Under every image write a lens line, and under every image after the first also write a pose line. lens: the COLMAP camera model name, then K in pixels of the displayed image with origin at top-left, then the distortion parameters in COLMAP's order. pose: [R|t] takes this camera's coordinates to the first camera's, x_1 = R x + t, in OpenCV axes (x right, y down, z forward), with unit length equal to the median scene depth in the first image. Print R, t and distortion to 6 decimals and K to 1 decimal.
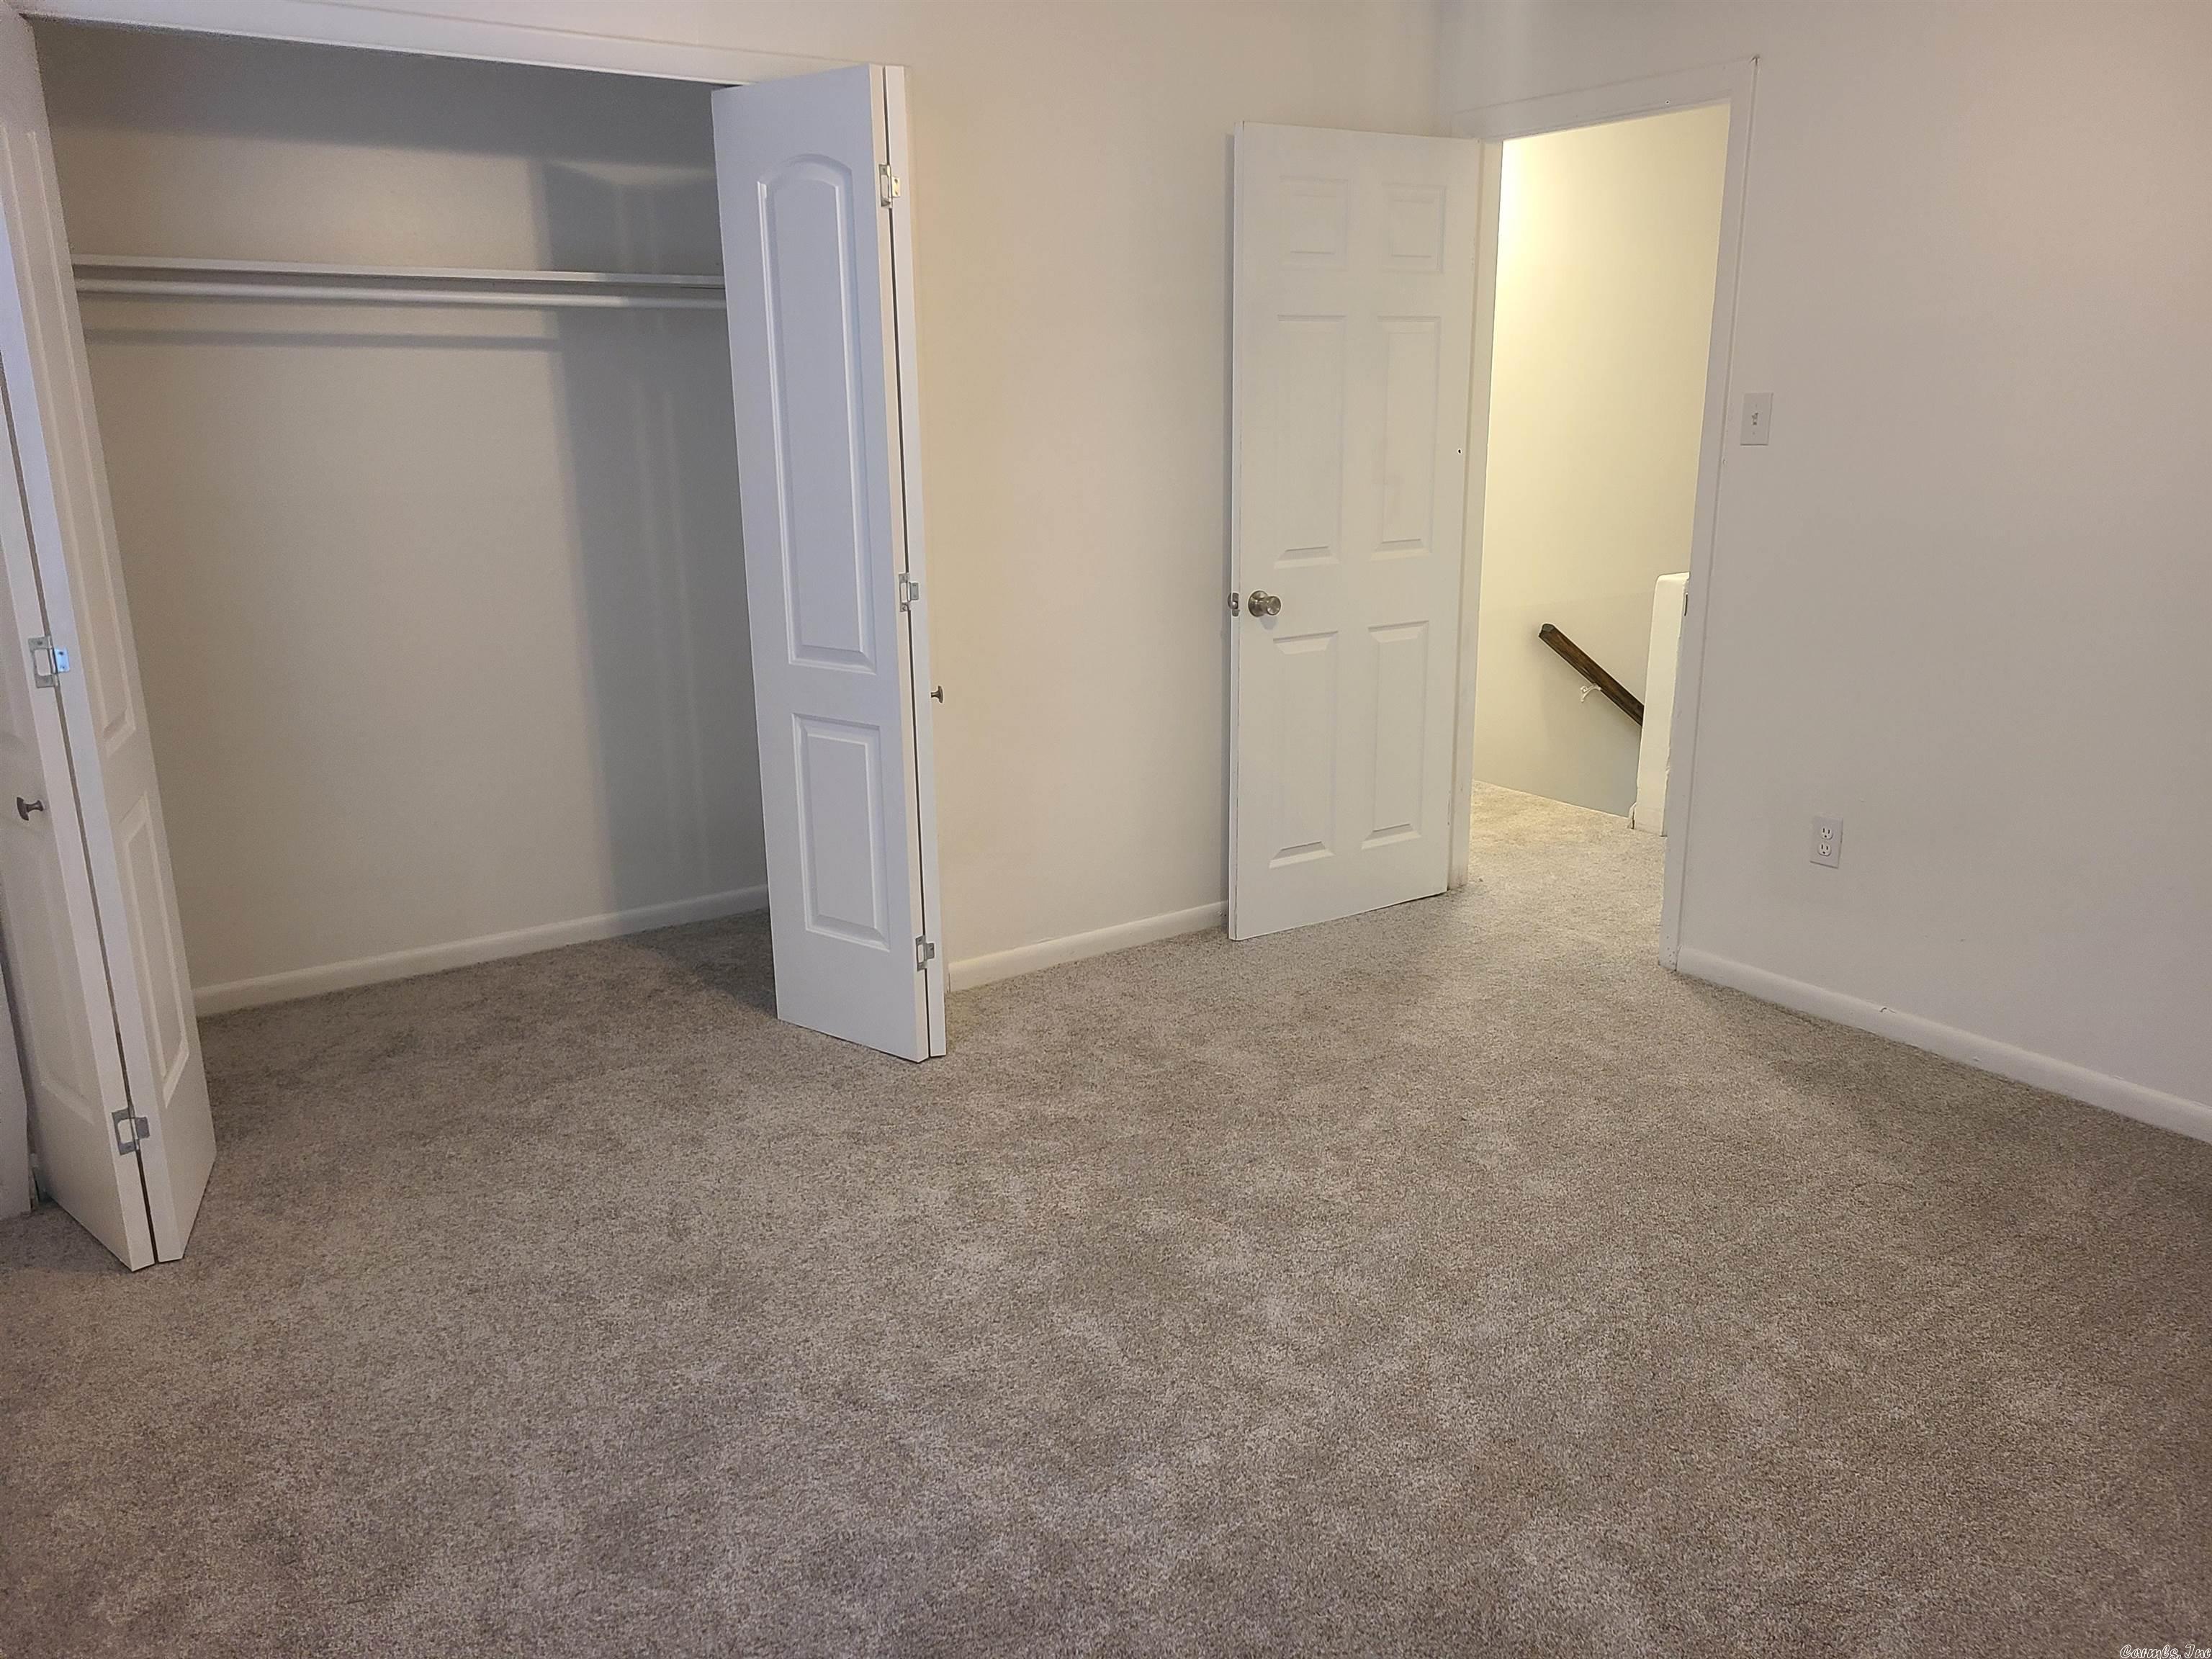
lens RADIAL K [[1651.3, 0, 1110.2], [0, 1651.3, 852.7], [0, 0, 1]] dist [0.061197, -0.032055]
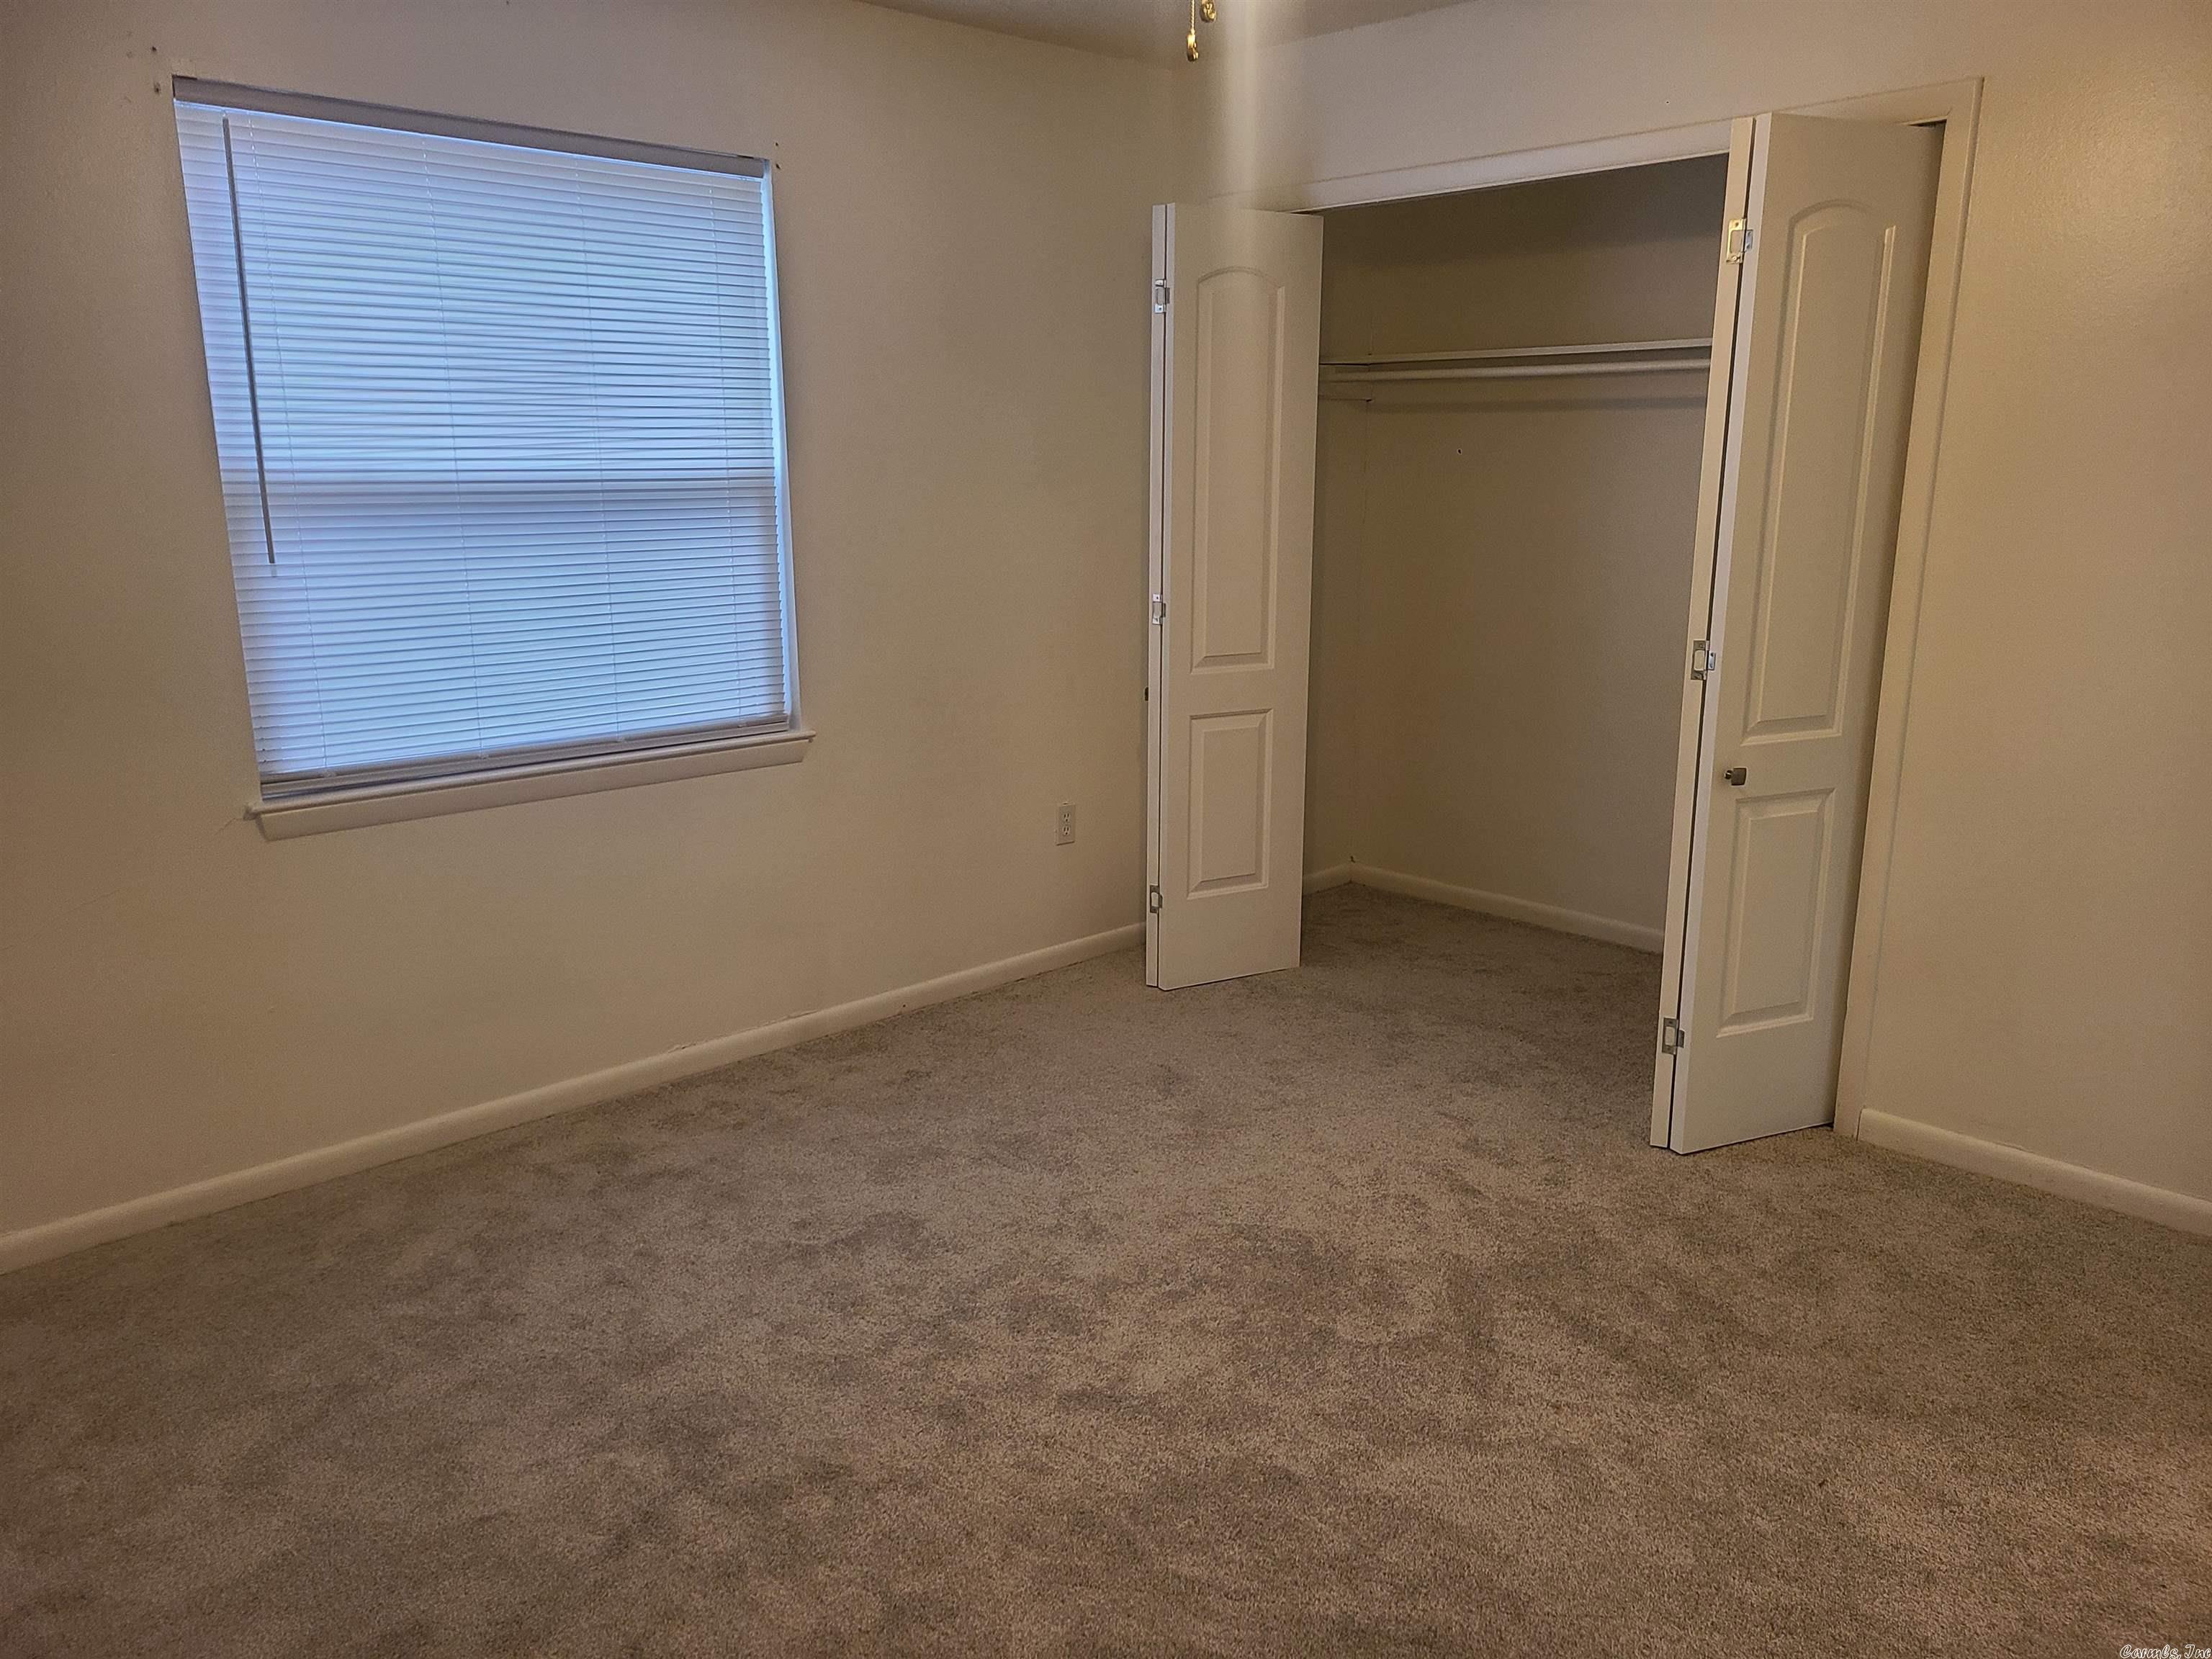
lens RADIAL K [[1651.3, 0, 1117.1], [0, 1651.3, 818.9], [0, 0, 1]] dist [0.061197, -0.032055]
pose [[0.108406, 0.211076, -0.971440, 0.650864], [-0.250780, 0.951400, 0.178737, -0.128121], [0.961955, 0.224241, 0.156071, 0.456662]]
